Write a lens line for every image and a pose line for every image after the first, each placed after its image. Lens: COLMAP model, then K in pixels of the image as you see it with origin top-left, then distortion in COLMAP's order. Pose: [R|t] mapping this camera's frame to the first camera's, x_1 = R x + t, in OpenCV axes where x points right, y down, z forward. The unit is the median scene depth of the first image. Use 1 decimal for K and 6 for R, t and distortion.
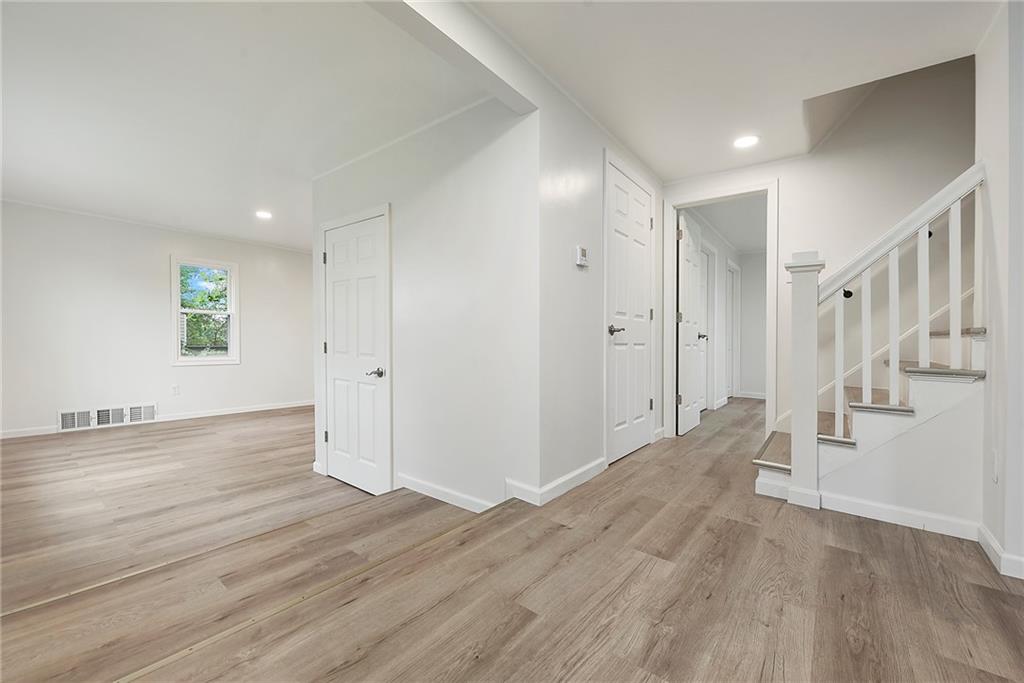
lens RADIAL K [[420.9, 0, 512.2], [0, 420.9, 335.1], [0, 0, 1]] dist [-0.021563, -0.001048]
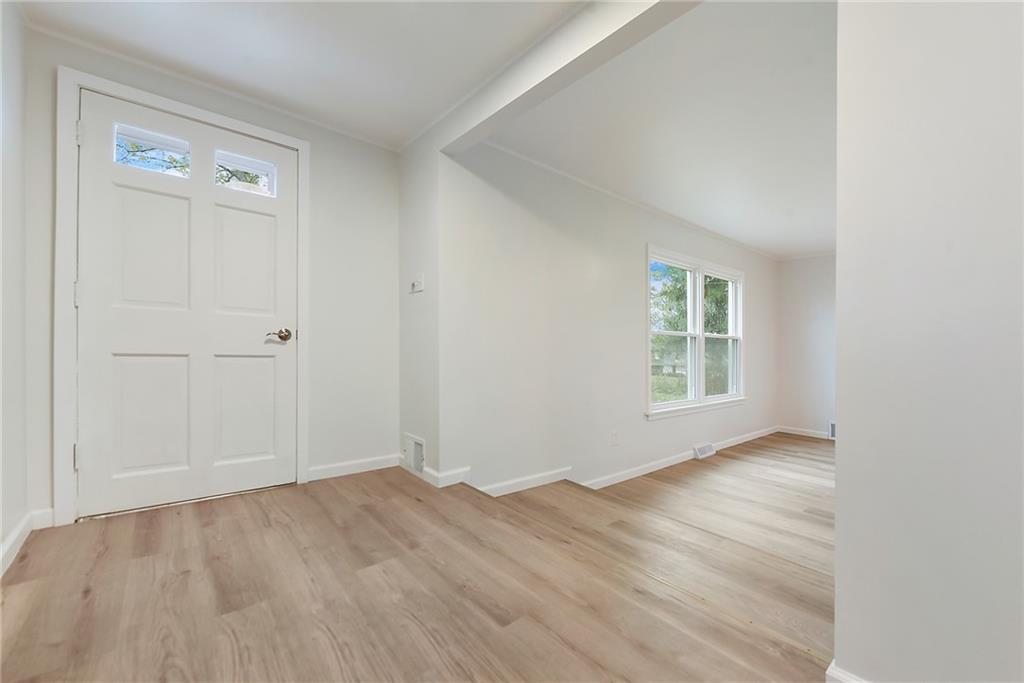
lens RADIAL K [[420.9, 0, 512.6], [0, 420.9, 347.4], [0, 0, 1]] dist [-0.021563, -0.001048]
pose [[-0.215114, -0.015269, -0.976470, 0.888344], [-0.025638, 0.999621, -0.009983, 0.014495], [0.976252, 0.022887, -0.215424, 1.049850]]
